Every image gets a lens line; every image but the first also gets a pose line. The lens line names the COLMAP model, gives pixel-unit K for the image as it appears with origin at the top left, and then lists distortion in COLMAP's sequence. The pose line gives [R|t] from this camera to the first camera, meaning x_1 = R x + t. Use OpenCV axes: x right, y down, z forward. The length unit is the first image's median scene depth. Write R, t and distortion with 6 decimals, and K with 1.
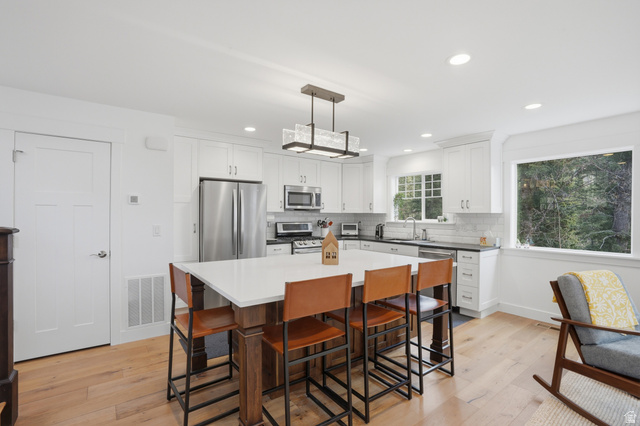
lens RADIAL K [[305.4, 0, 320.0], [0, 305.4, 213.0], [0, 0, 1]] dist [-0.050088, 0.032885]
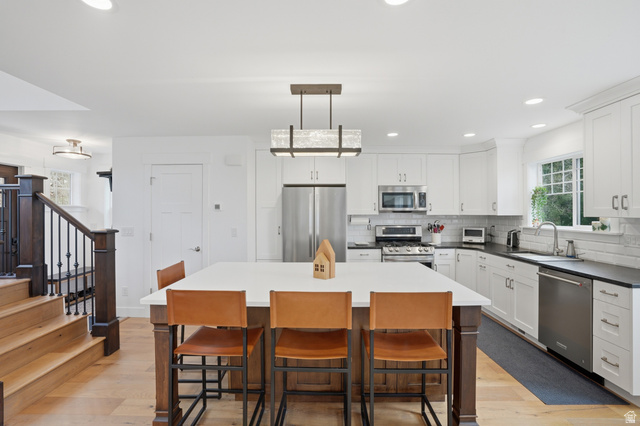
lens RADIAL K [[305.4, 0, 320.0], [0, 305.4, 213.0], [0, 0, 1]] dist [-0.050088, 0.032885]
pose [[0.798685, -0.004267, -0.601734, 0.300584], [0.008105, 0.999960, 0.003667, -0.013242], [0.601695, -0.007806, 0.798688, 0.150924]]
